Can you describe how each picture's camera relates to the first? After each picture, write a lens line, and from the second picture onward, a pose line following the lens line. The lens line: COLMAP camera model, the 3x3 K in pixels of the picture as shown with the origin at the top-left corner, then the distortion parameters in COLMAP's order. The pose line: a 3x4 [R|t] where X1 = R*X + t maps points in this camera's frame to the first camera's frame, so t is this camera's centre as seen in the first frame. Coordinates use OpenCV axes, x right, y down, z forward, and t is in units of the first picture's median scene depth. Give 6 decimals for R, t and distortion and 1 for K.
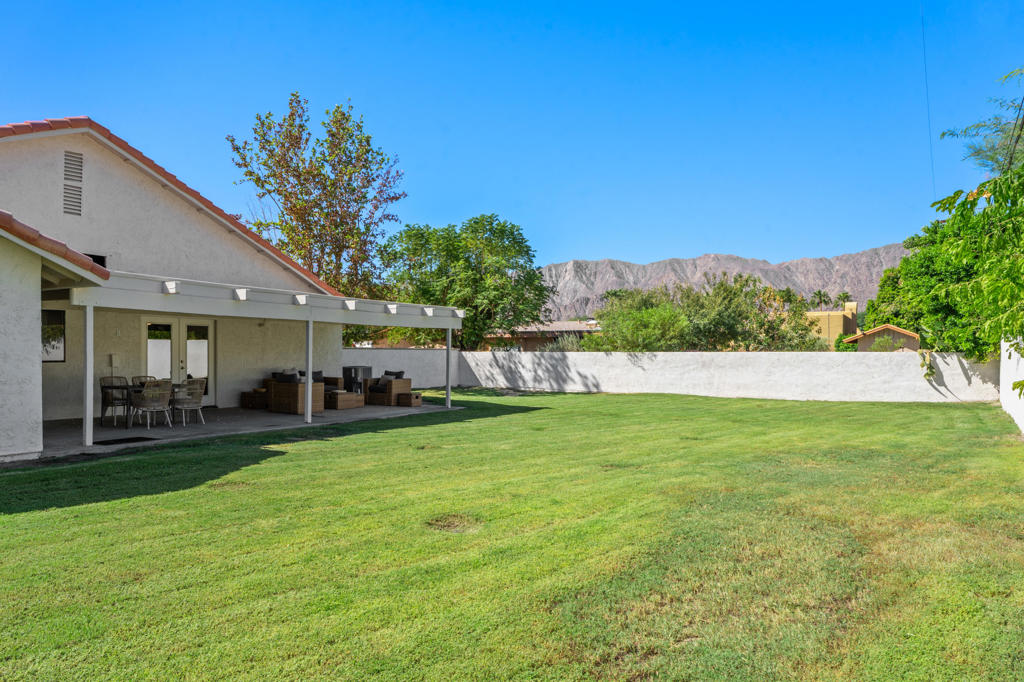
lens RADIAL K [[700.3, 0, 512.0], [0, 700.3, 341.0], [0, 0, 1]] dist [-0.007067, 0.000376]
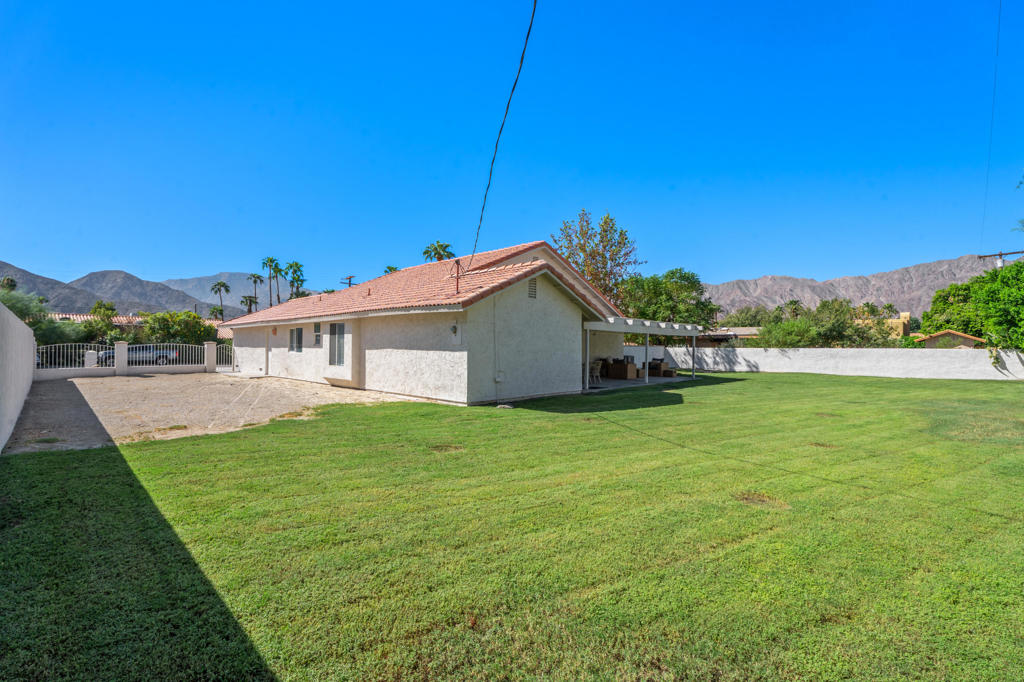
lens RADIAL K [[466.1, 0, 512.0], [0, 466.1, 341.0], [0, 0, 1]] dist [0.000497, -0.000230]
pose [[0.976229, -0.000486, -0.216743, -0.205697], [0.001689, 0.999984, 0.005367, -0.008025], [0.216737, -0.005605, 0.976214, -0.234068]]
